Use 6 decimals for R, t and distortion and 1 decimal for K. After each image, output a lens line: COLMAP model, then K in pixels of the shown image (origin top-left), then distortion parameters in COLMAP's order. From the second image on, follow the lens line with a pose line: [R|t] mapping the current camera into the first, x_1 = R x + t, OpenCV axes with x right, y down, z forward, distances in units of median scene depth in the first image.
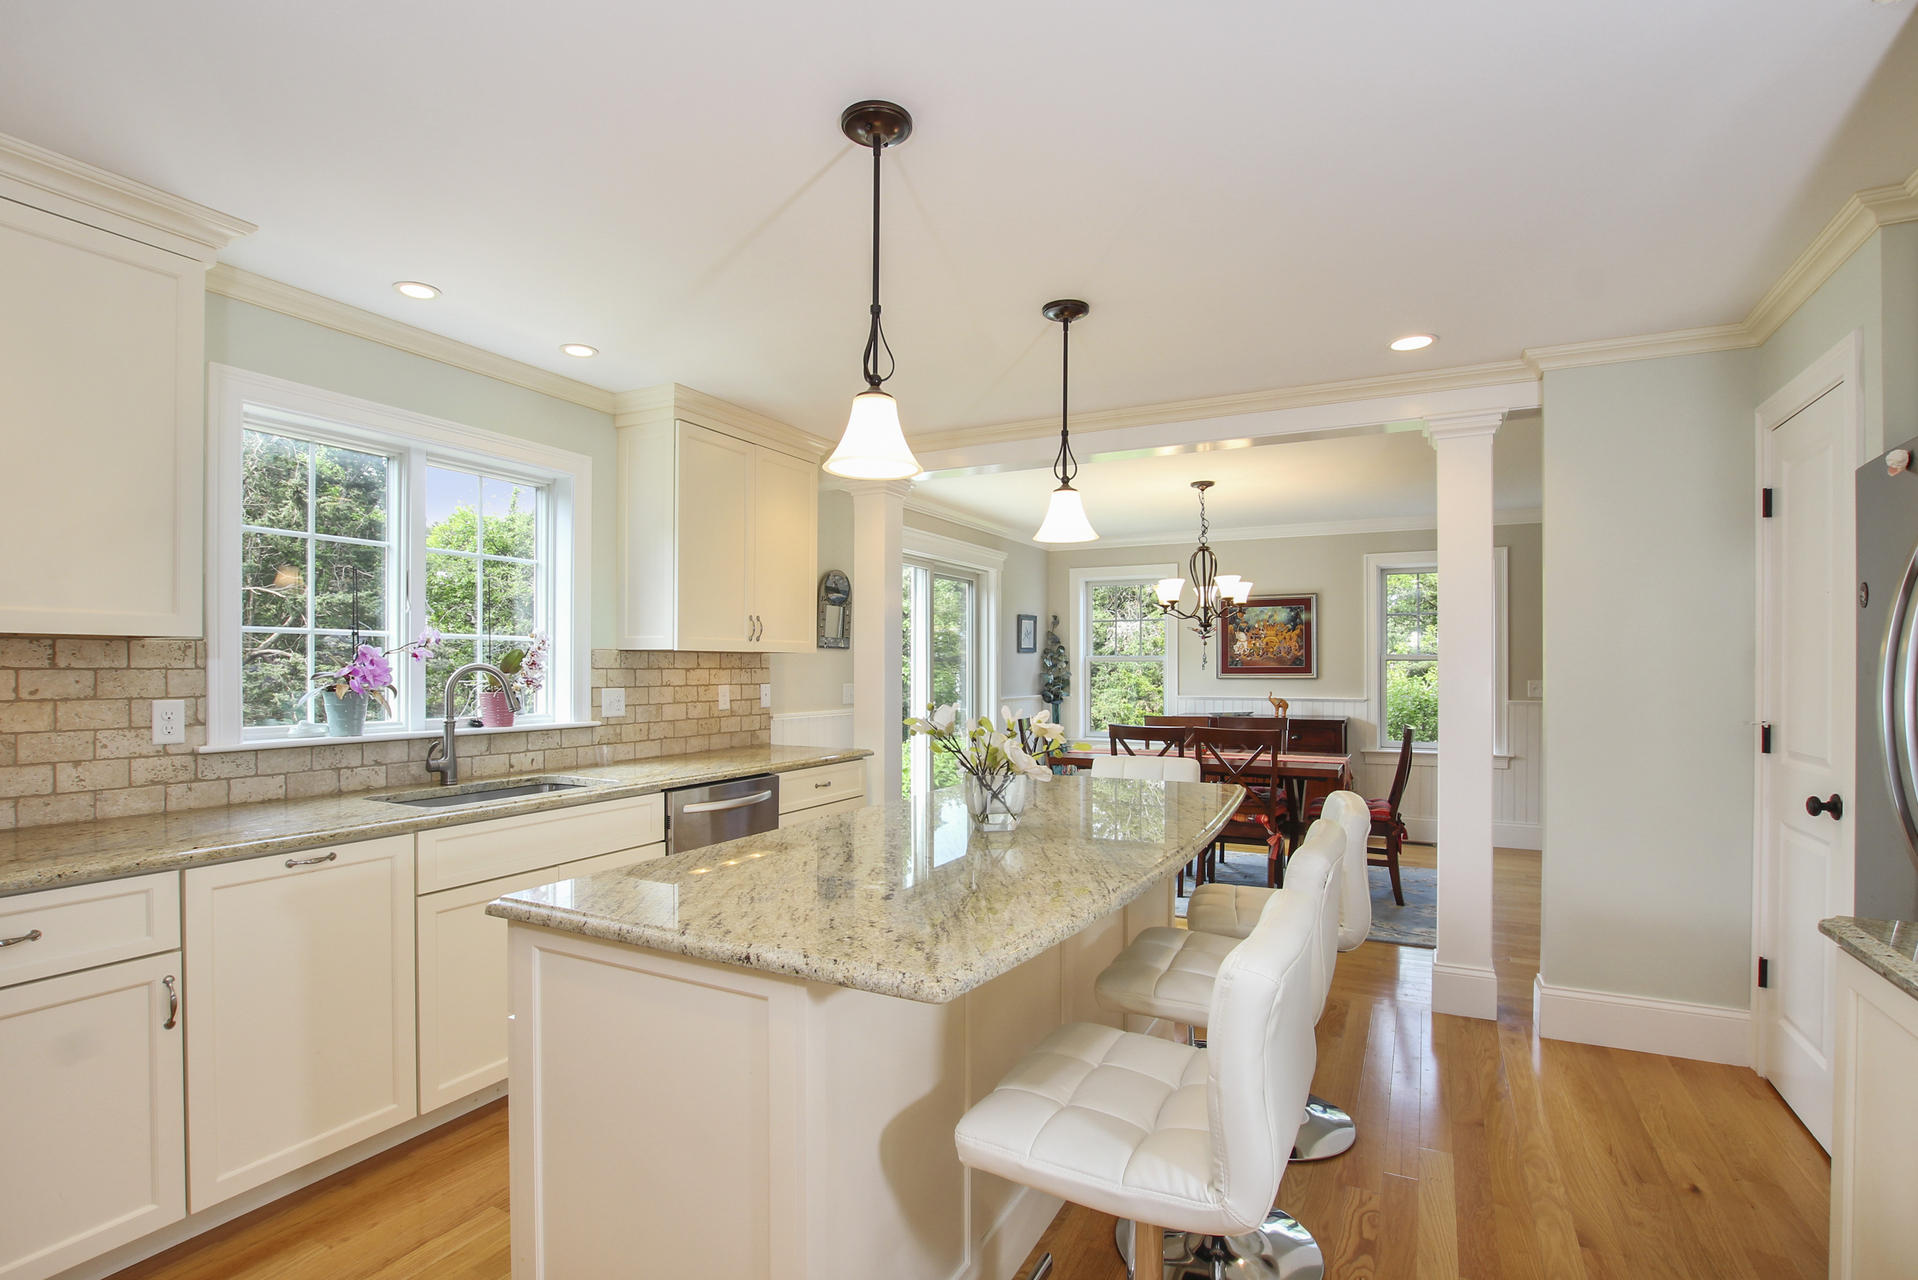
lens RADIAL K [[893.8, 0, 987.6], [0, 893.8, 671.5], [0, 0, 1]] dist [-0.021423, 0.000125]
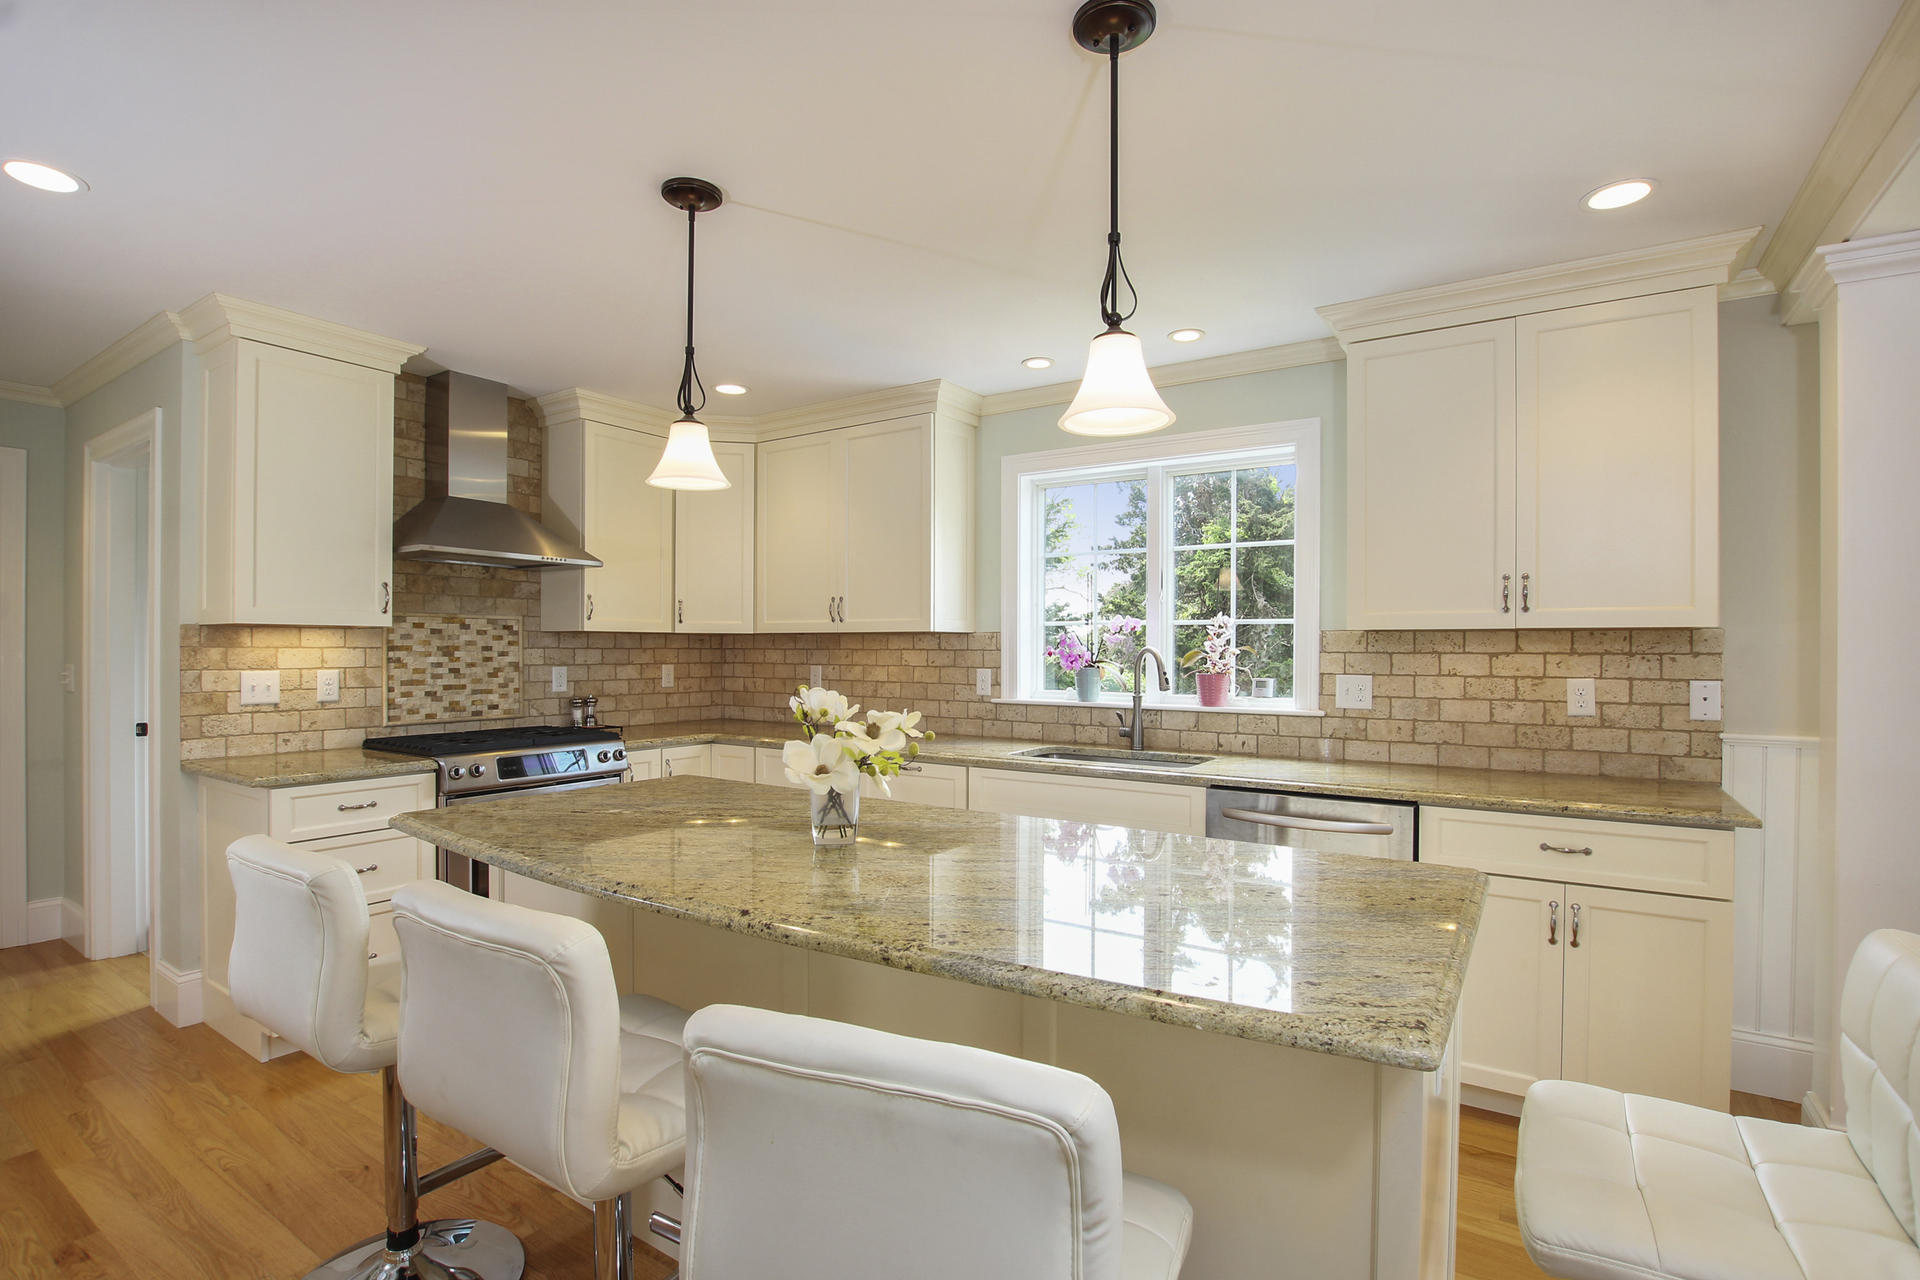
lens RADIAL K [[894.7, 0, 963.8], [0, 894.7, 650.6], [0, 0, 1]] dist [-0.021423, 0.000125]
pose [[-0.112219, -0.003800, -0.993676, 0.481843], [-0.010842, 0.999938, -0.002599, 0.001350], [0.993624, 0.010482, -0.112253, 0.729327]]
